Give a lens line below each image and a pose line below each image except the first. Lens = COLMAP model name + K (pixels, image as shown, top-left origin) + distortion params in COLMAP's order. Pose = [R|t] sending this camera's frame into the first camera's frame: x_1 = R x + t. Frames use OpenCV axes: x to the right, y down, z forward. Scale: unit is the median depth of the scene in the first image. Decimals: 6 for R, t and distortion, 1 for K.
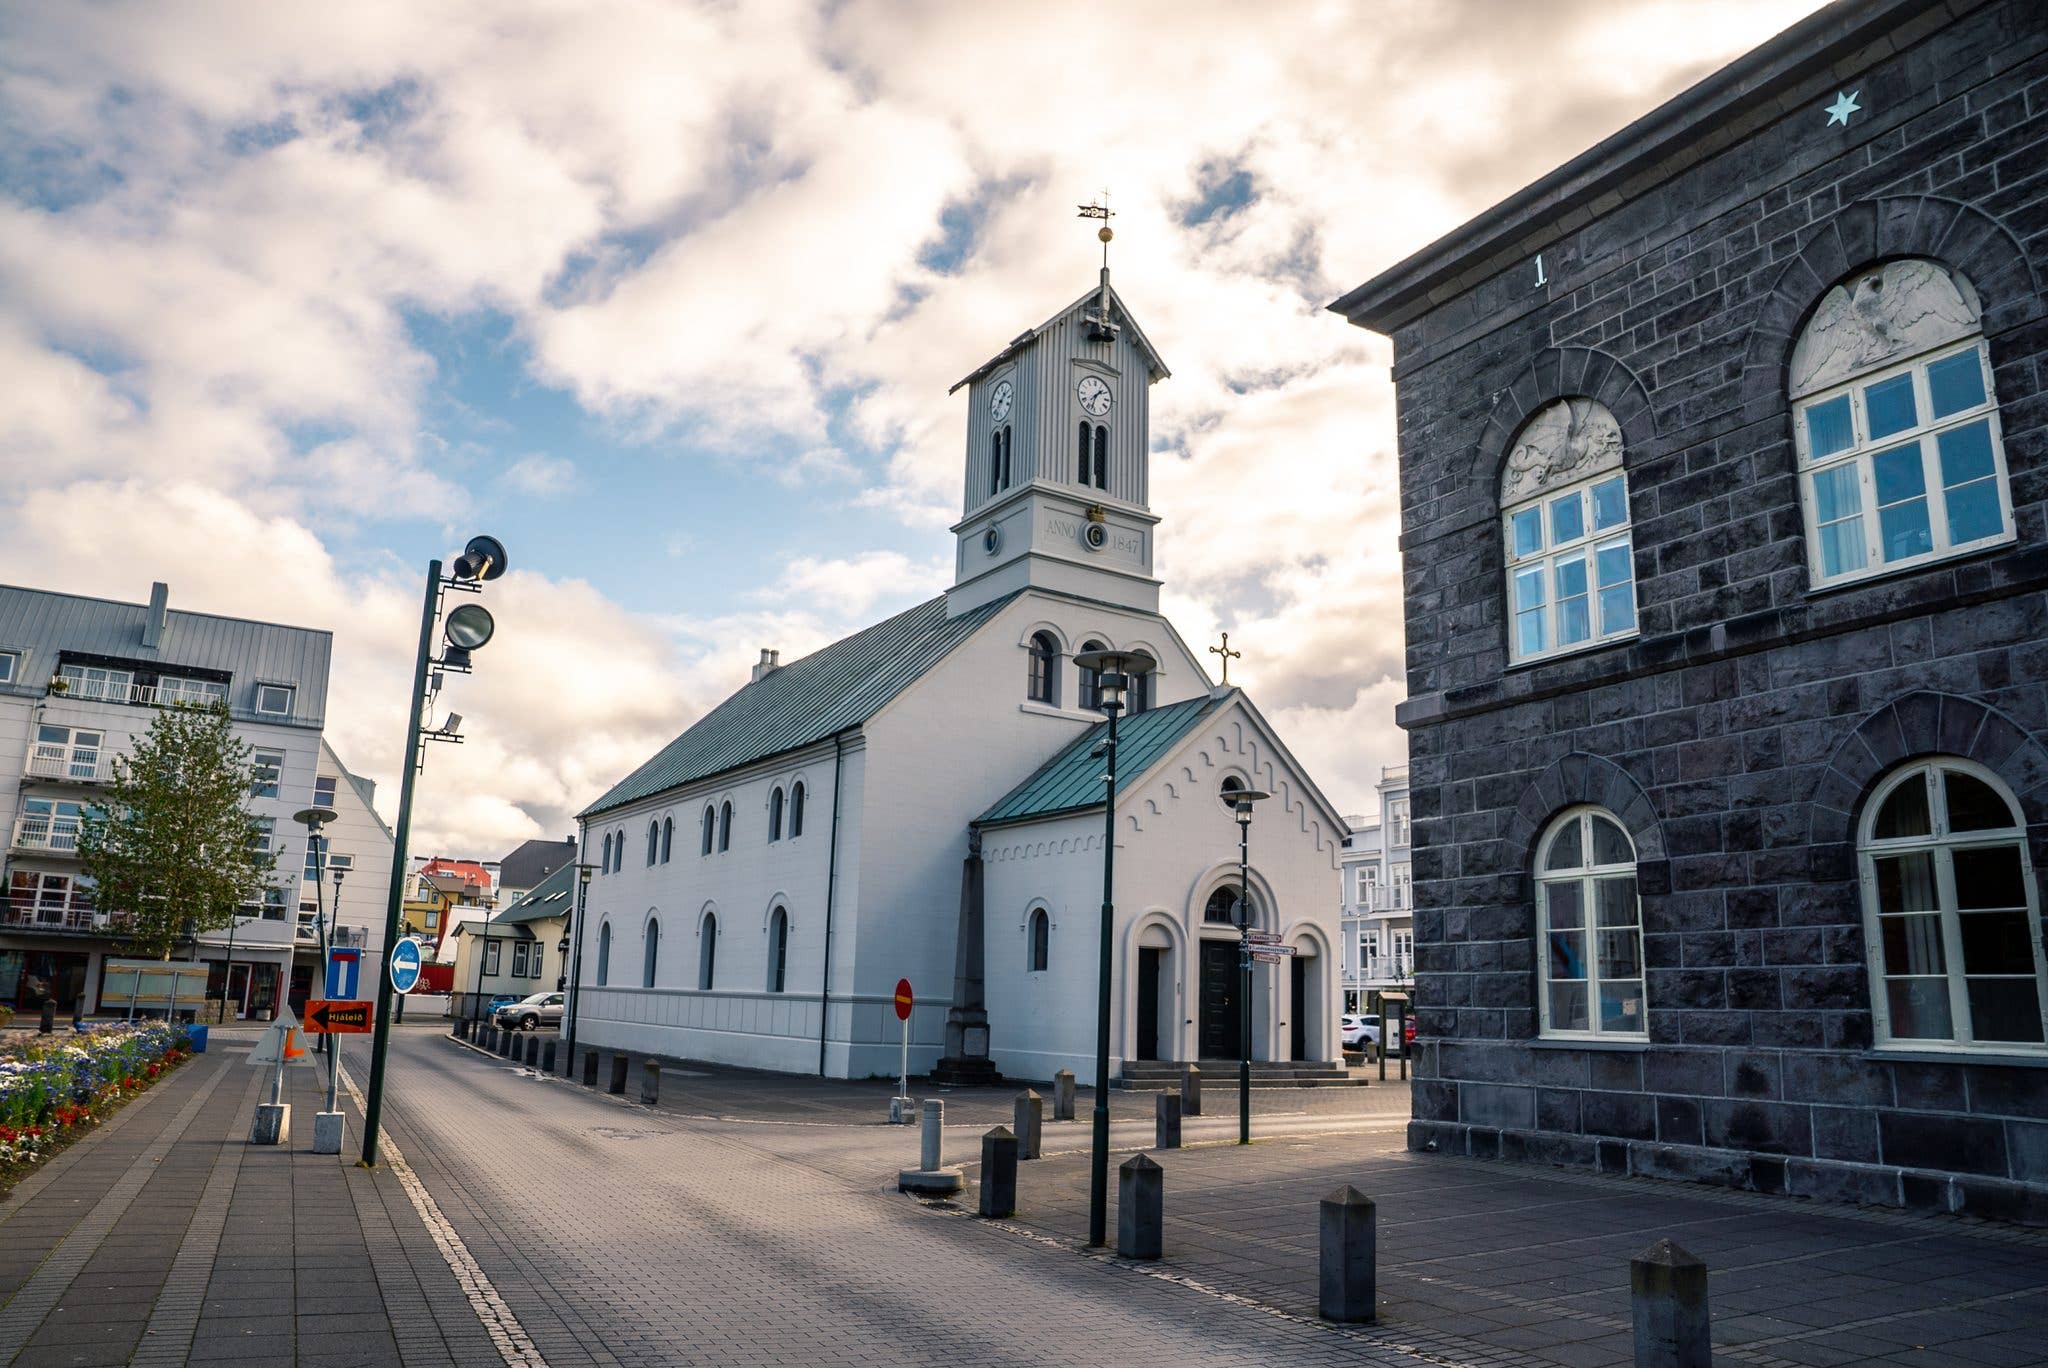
lens RADIAL K [[1402.1, 0, 1024.0], [0, 1402.1, 684.0], [0, 0, 1]] dist [-0.132861, 0.084626]
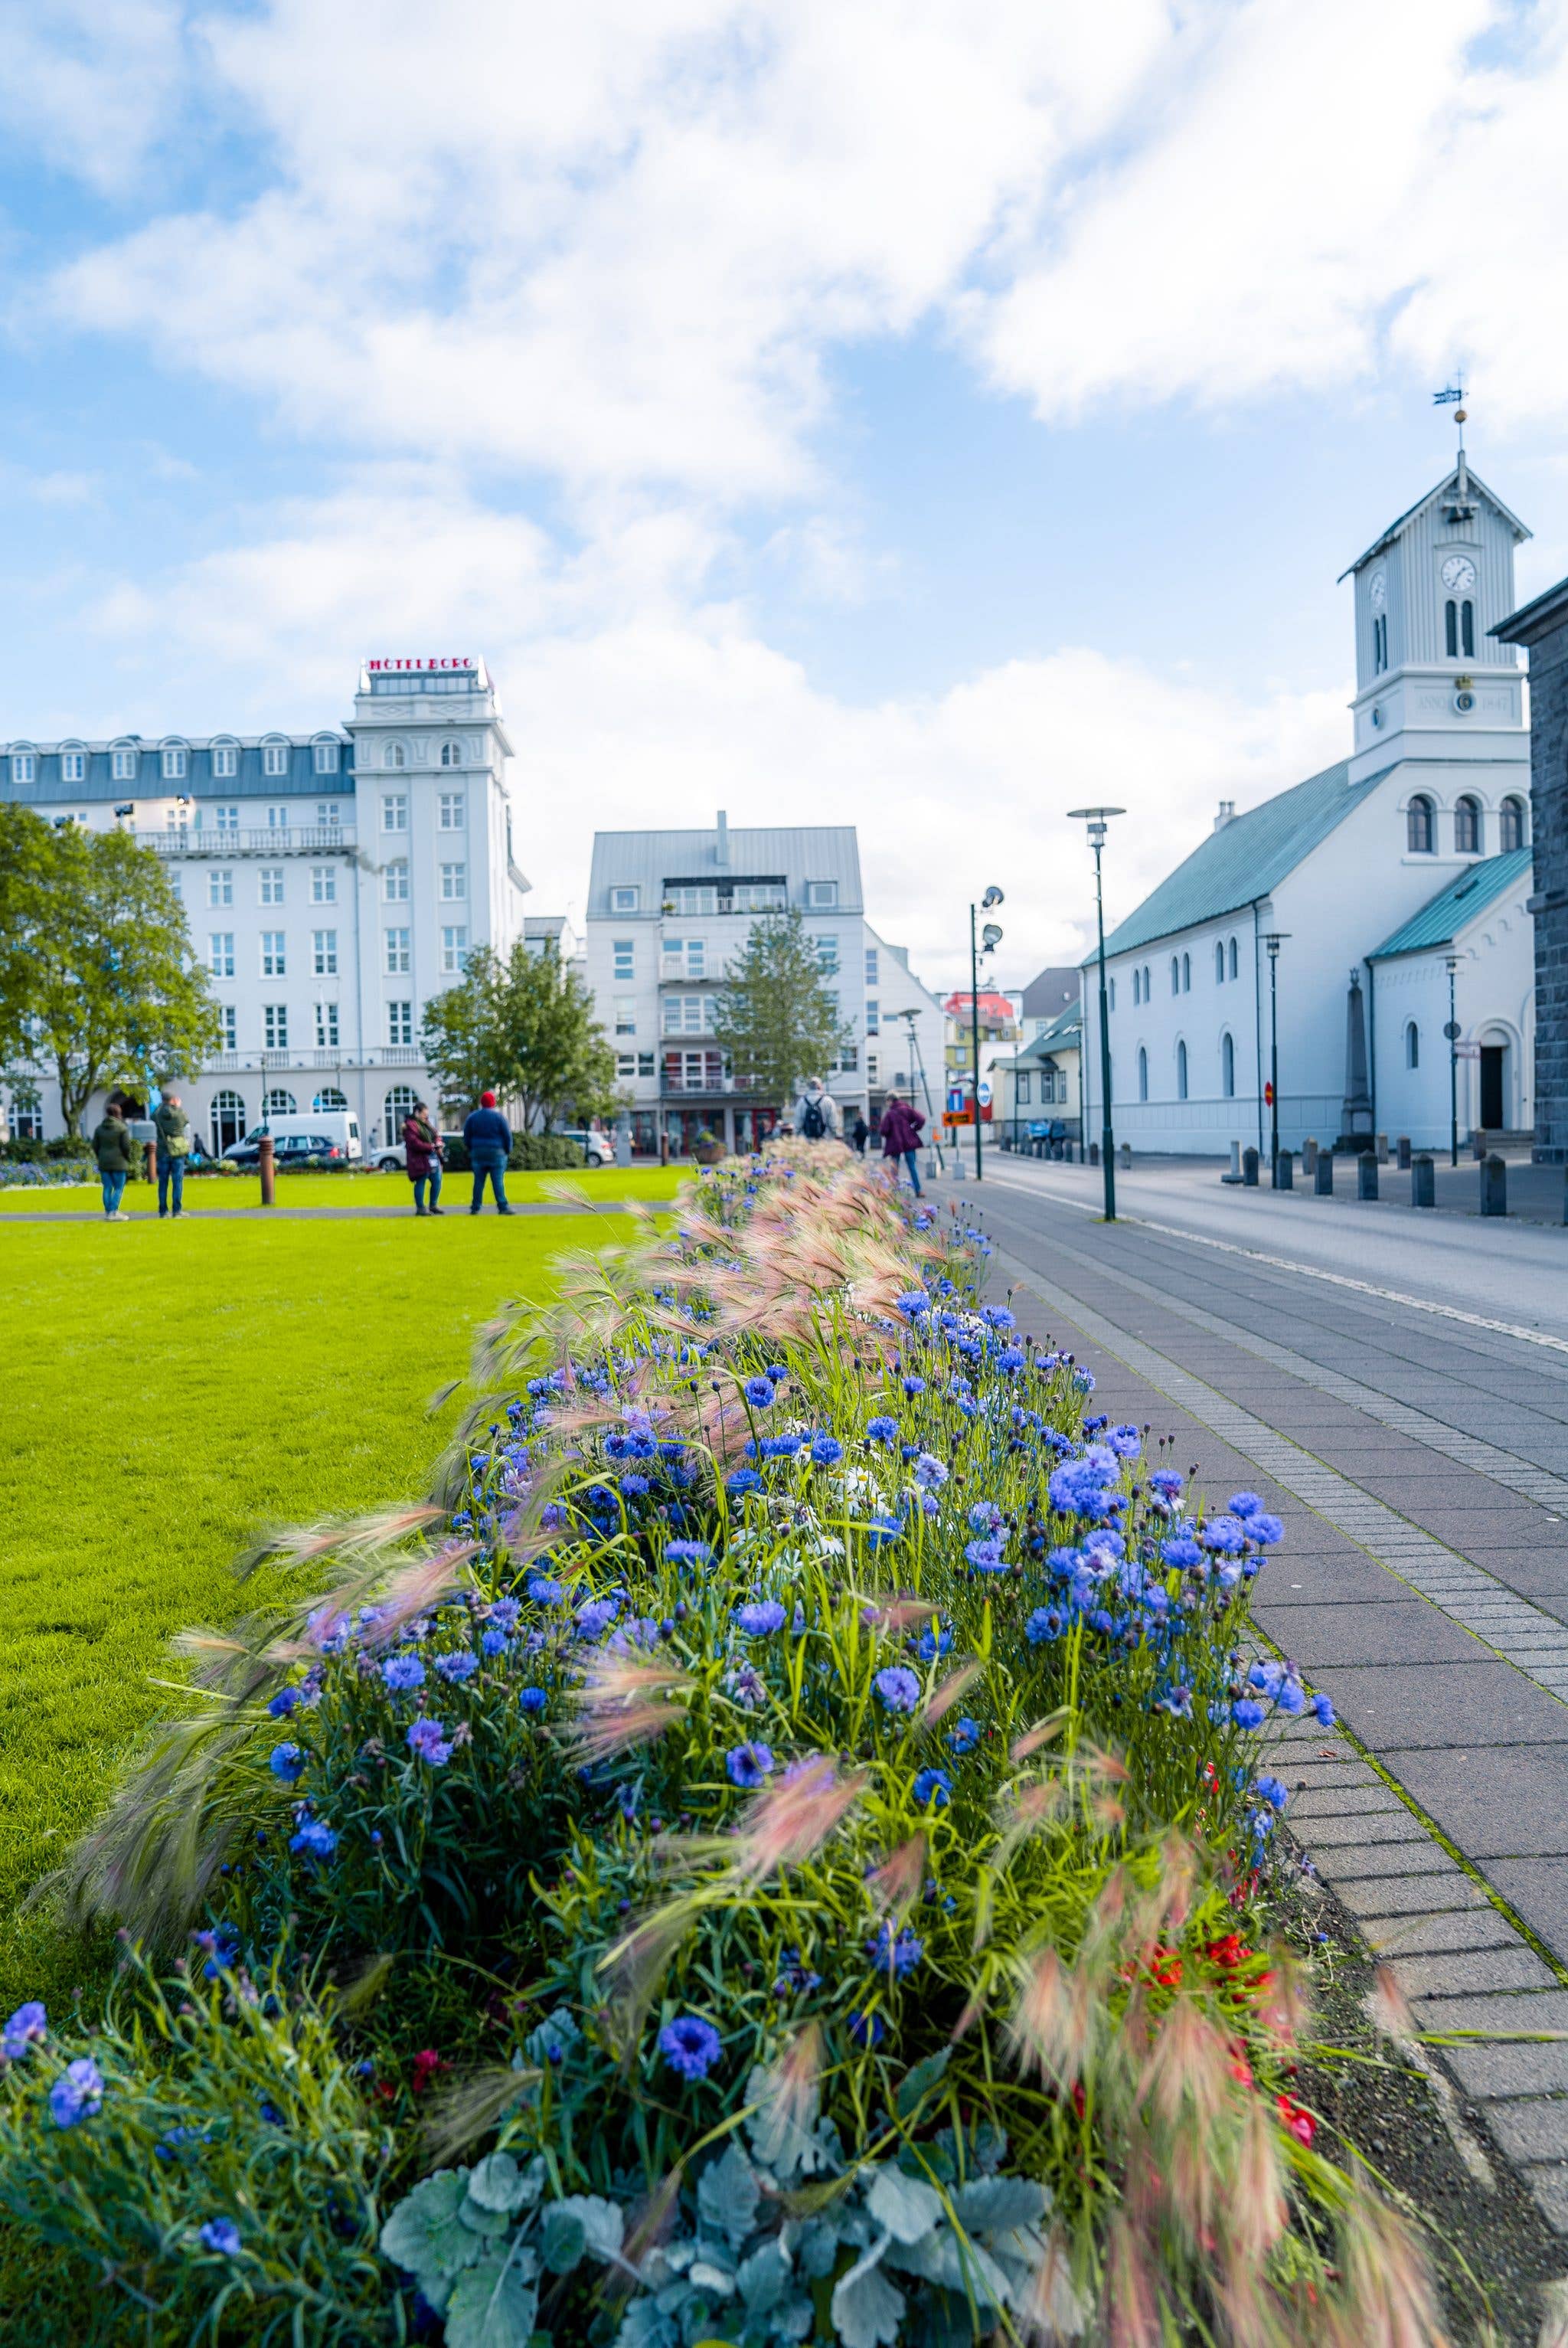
lens RADIAL K [[1740.0, 0, 784.0], [0, 1740.0, 1174.0], [0, 0, 1]] dist [-0.043799, 0.001086]
pose [[0.875210, -0.037743, -0.482268, 0.222113], [0.157618, 0.964796, 0.210535, -0.112331], [0.457345, -0.260277, 0.850348, -0.569908]]
